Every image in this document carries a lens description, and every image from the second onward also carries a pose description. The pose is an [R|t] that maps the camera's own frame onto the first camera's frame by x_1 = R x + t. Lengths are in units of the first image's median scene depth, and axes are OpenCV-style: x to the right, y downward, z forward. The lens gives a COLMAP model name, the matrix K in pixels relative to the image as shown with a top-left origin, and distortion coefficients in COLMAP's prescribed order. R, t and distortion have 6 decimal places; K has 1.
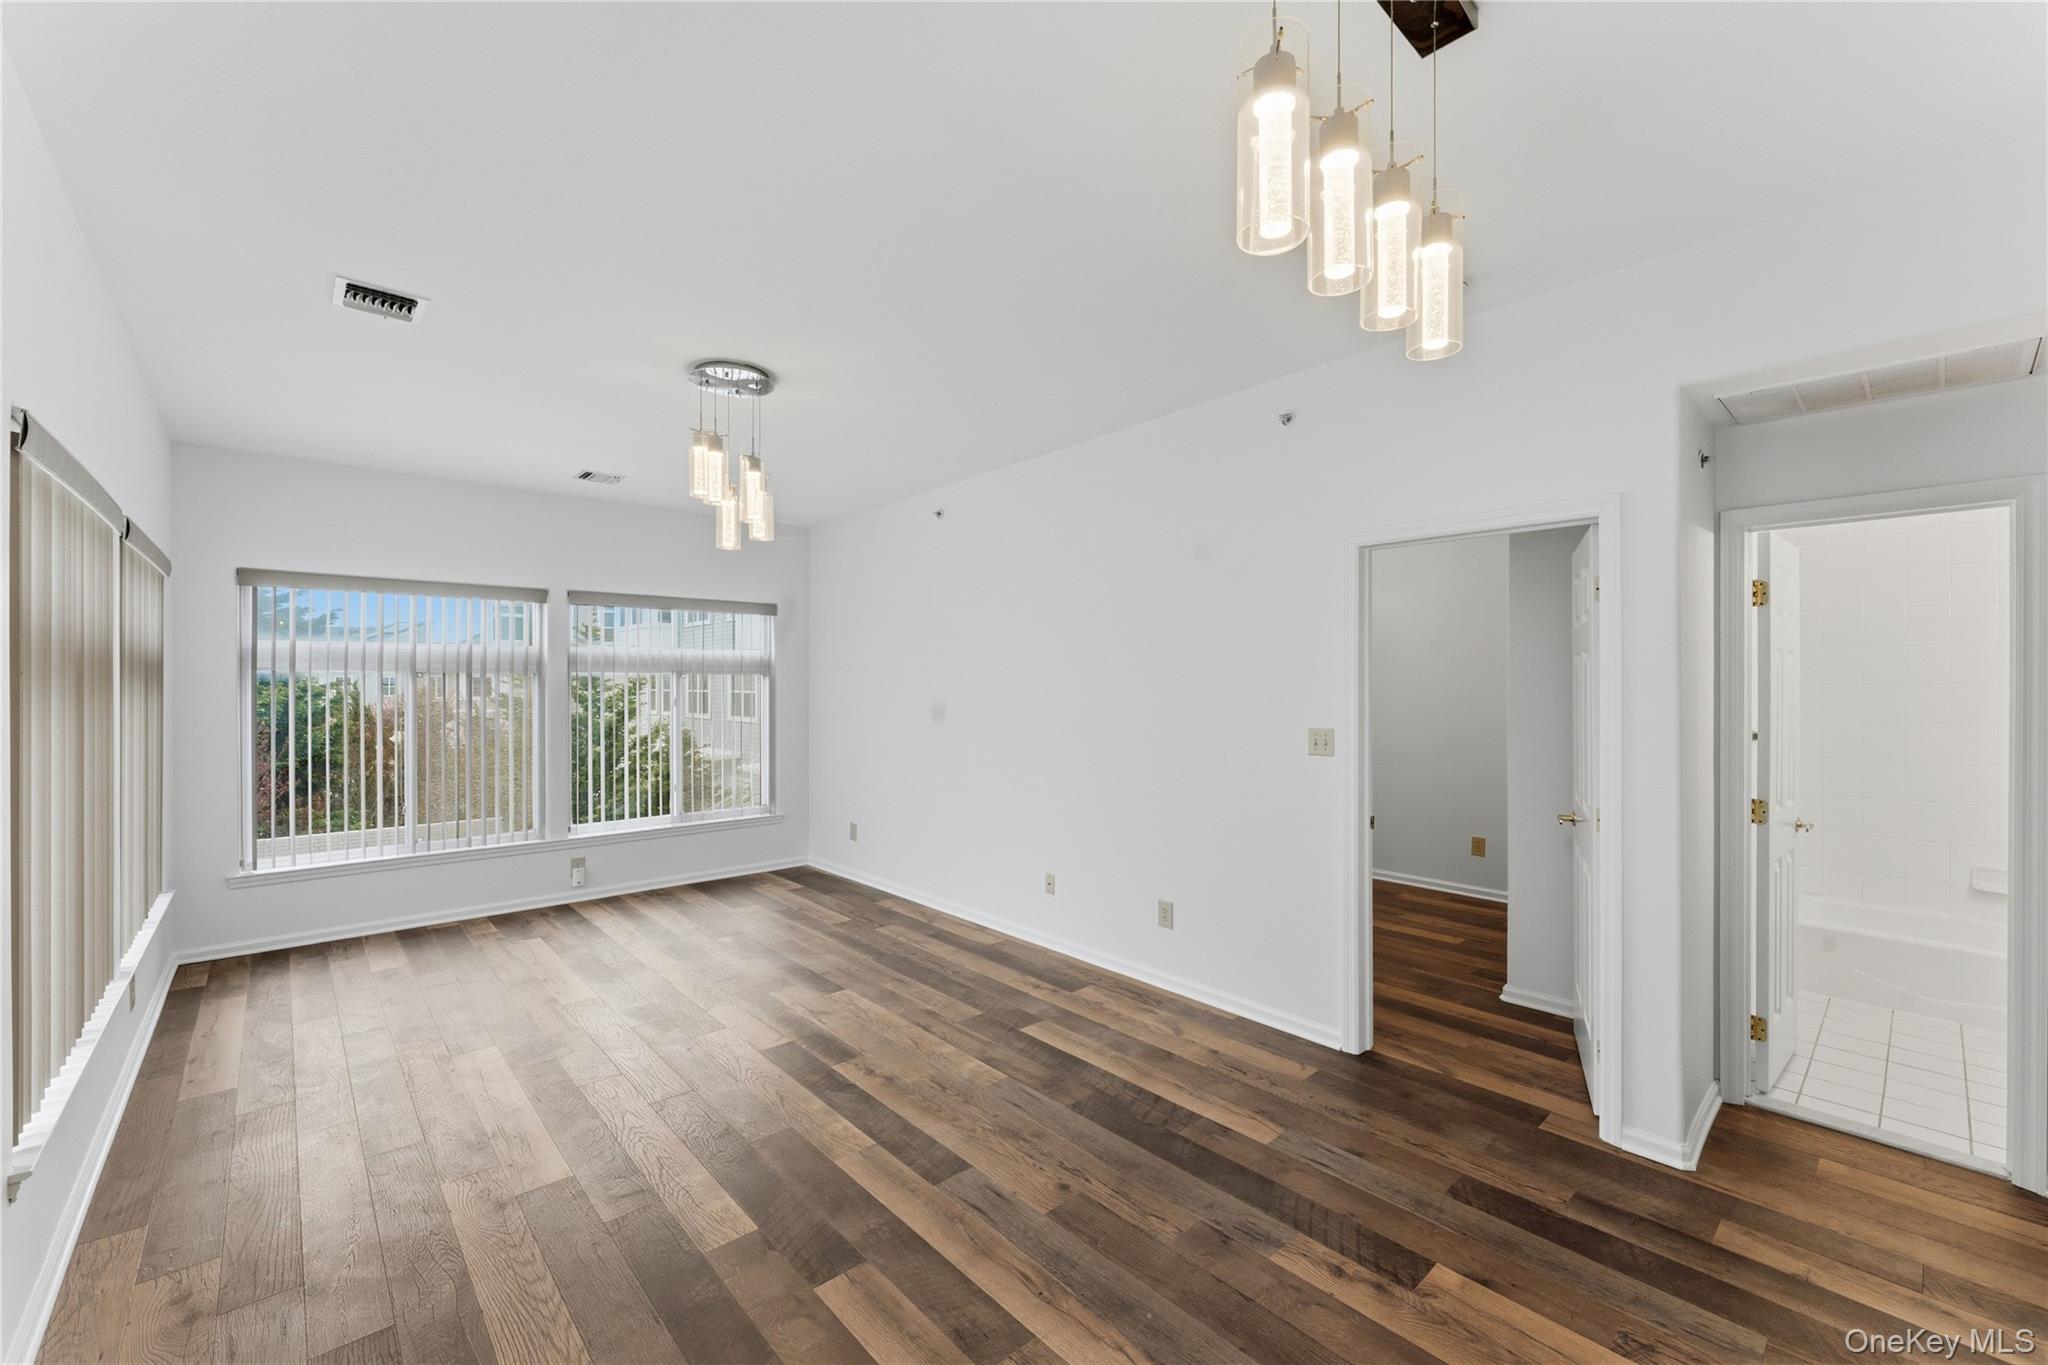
lens RADIAL K [[834.5, 0, 1027.2], [0, 834.5, 685.4], [0, 0, 1]] dist [0.000204, -0.000640]
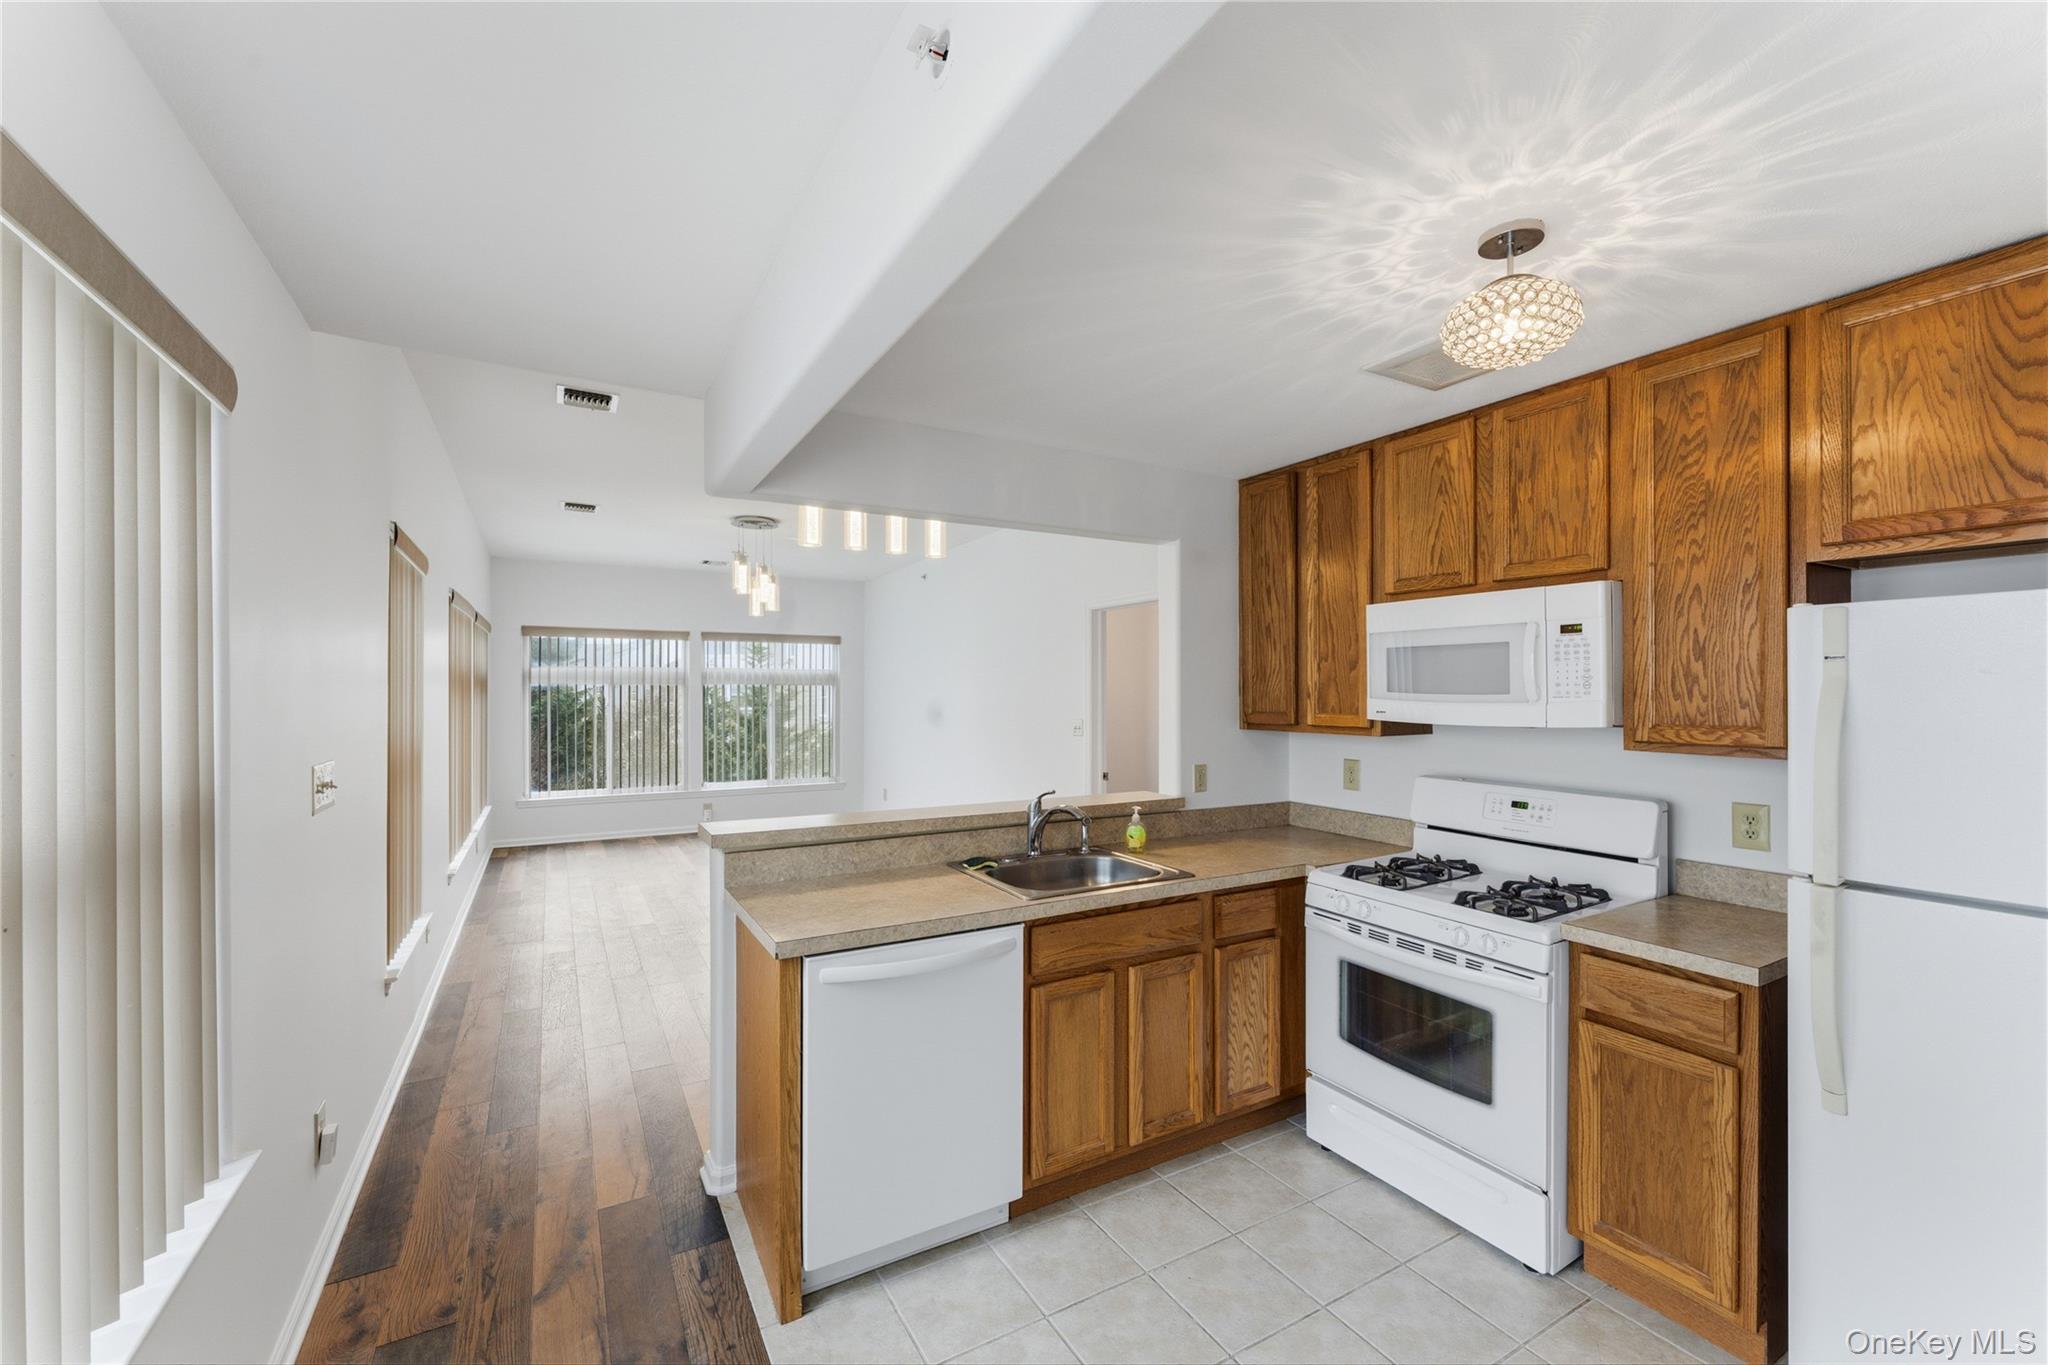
lens RADIAL K [[834.5, 0, 1023.9], [0, 834.5, 690.1], [0, 0, 1]] dist [0.000204, -0.000640]
pose [[0.976471, 0.000838, -0.215645, 0.467860], [-0.001652, 0.999992, -0.003593, -0.000281], [0.215640, 0.003864, 0.976465, -0.491475]]
